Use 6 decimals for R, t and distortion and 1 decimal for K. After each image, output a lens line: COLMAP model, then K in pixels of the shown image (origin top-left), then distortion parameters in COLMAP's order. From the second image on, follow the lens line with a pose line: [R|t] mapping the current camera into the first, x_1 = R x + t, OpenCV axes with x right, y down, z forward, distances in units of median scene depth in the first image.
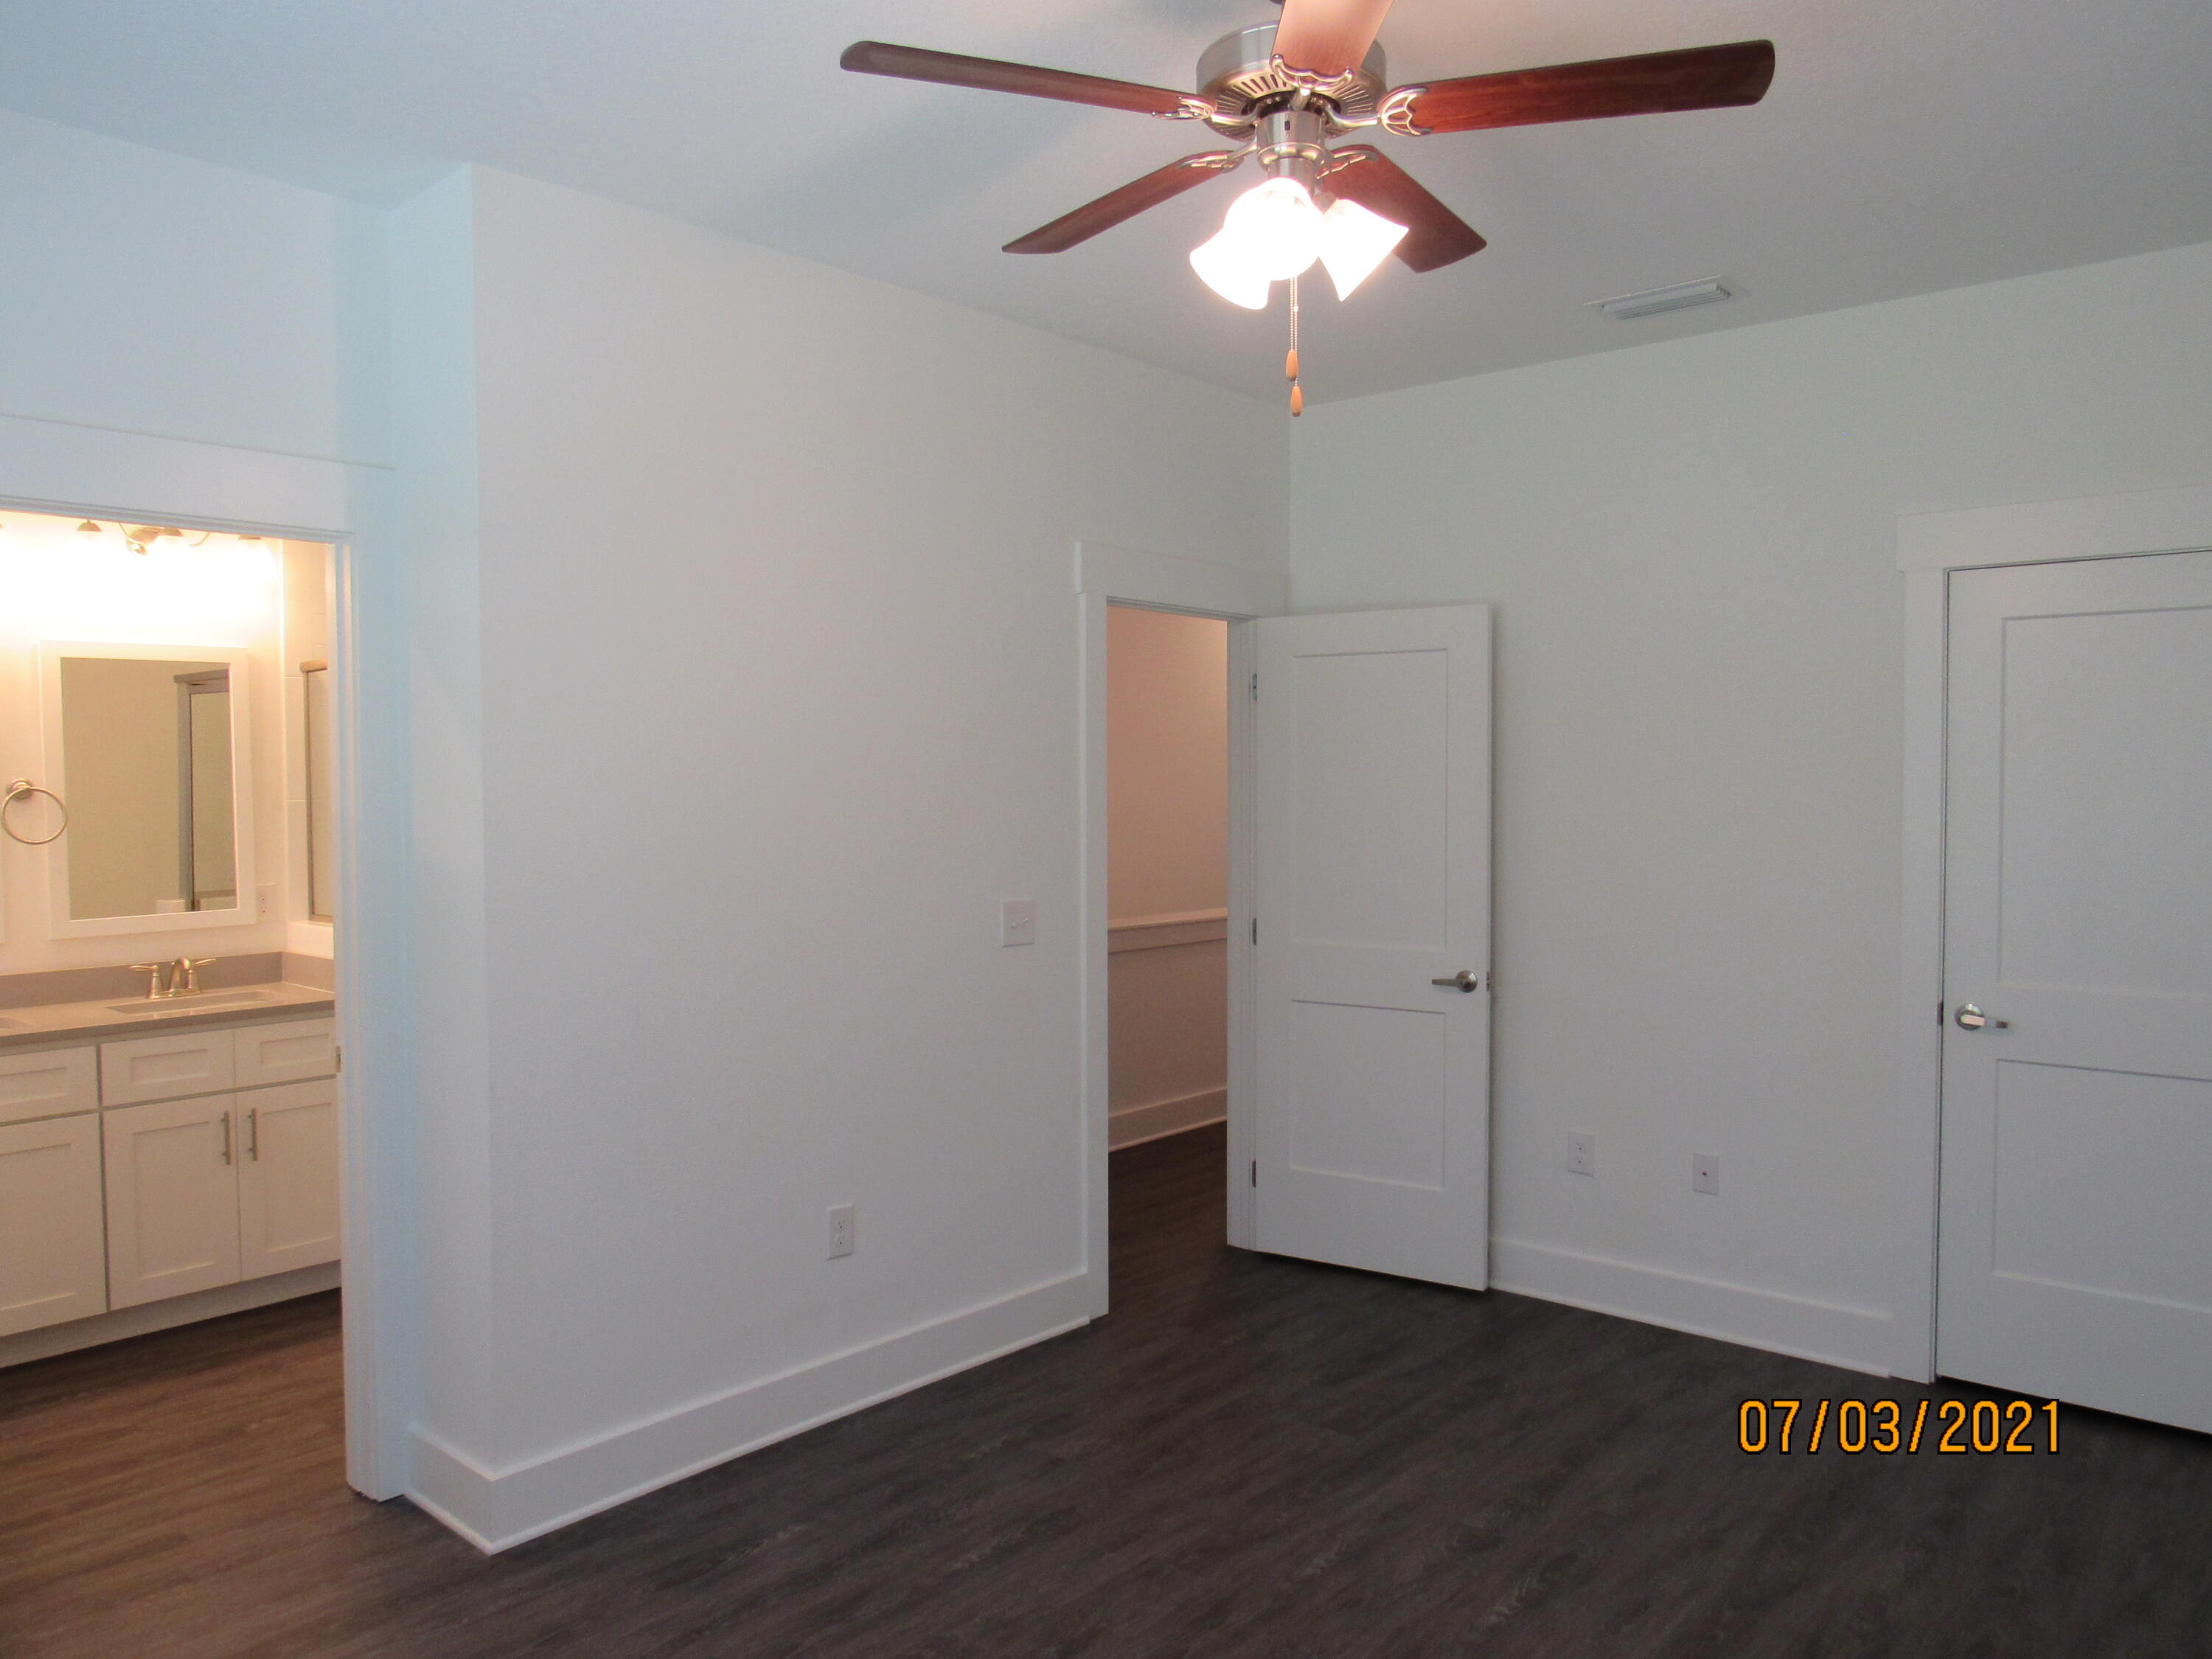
lens RADIAL K [[1589.6, 0, 1077.0], [0, 1589.6, 829.1], [0, 0, 1]] dist [-0.020056, 0.007037]
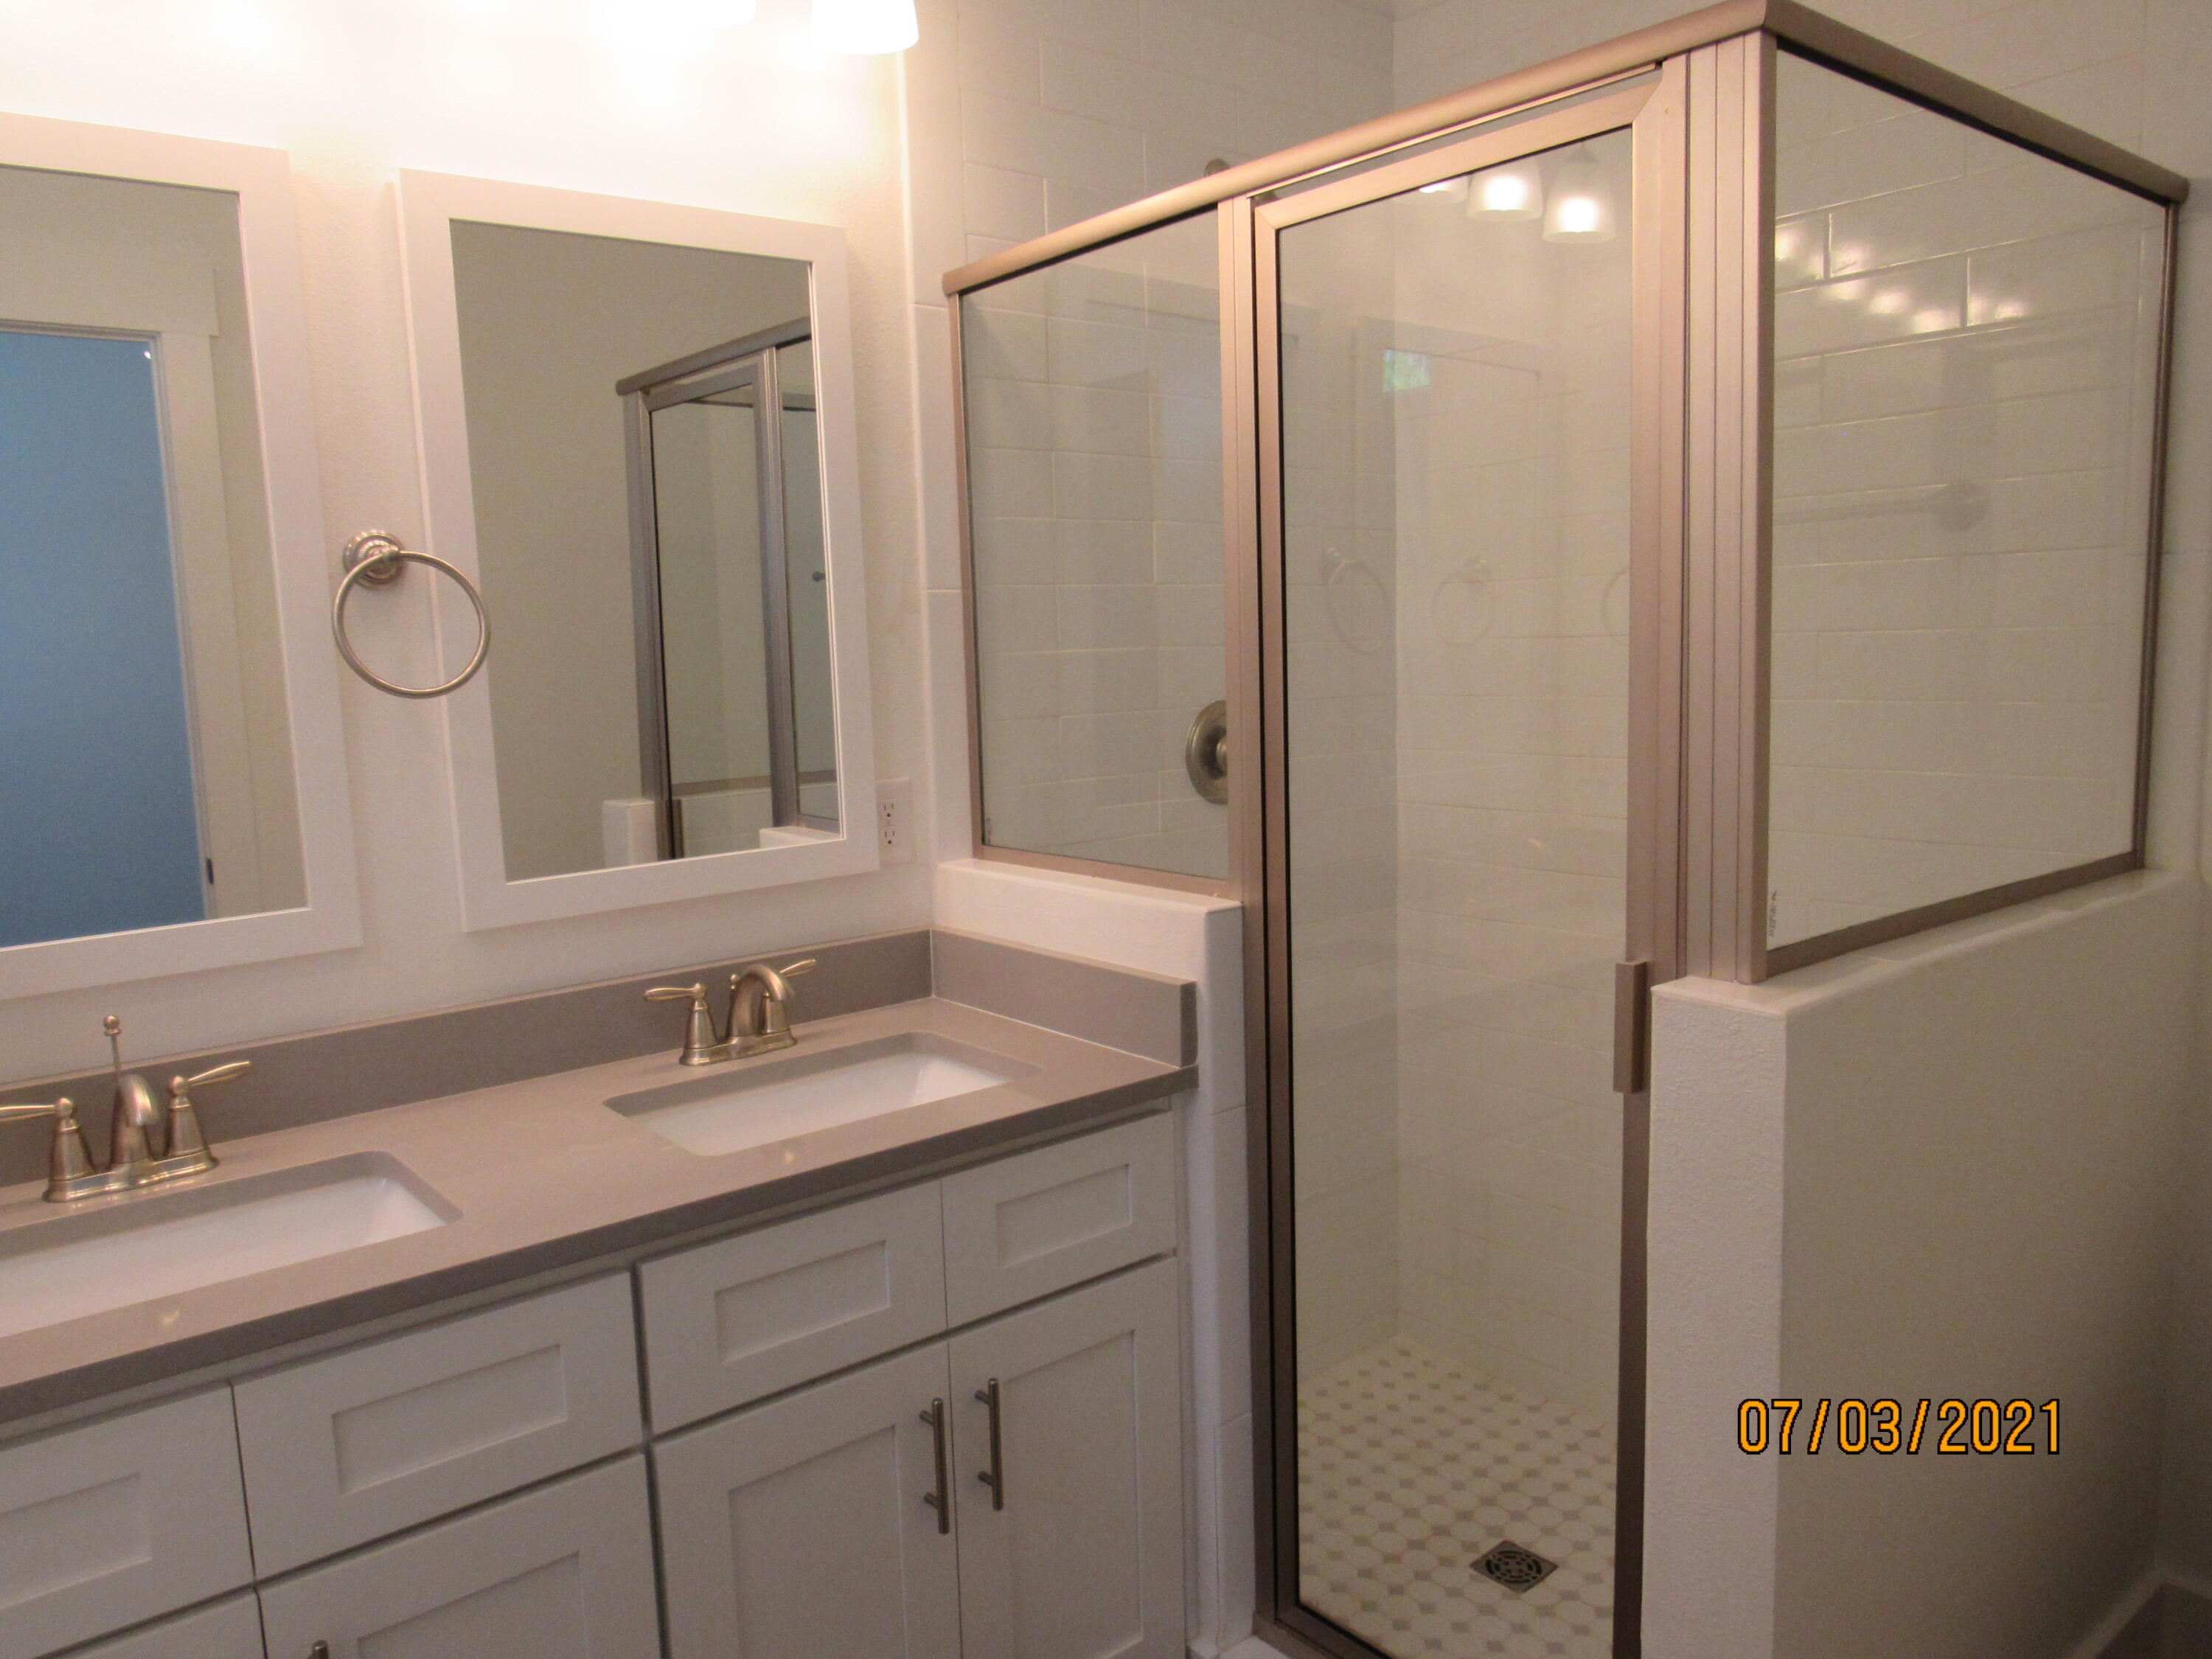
lens RADIAL K [[1589.6, 0, 1105.2], [0, 1589.6, 833.5], [0, 0, 1]] dist [-0.020056, 0.007037]
pose [[0.989179, -0.005485, -0.146614, -0.425412], [0.019665, 0.995240, 0.095447, 0.008856], [0.145392, -0.097298, 0.984578, 0.621529]]
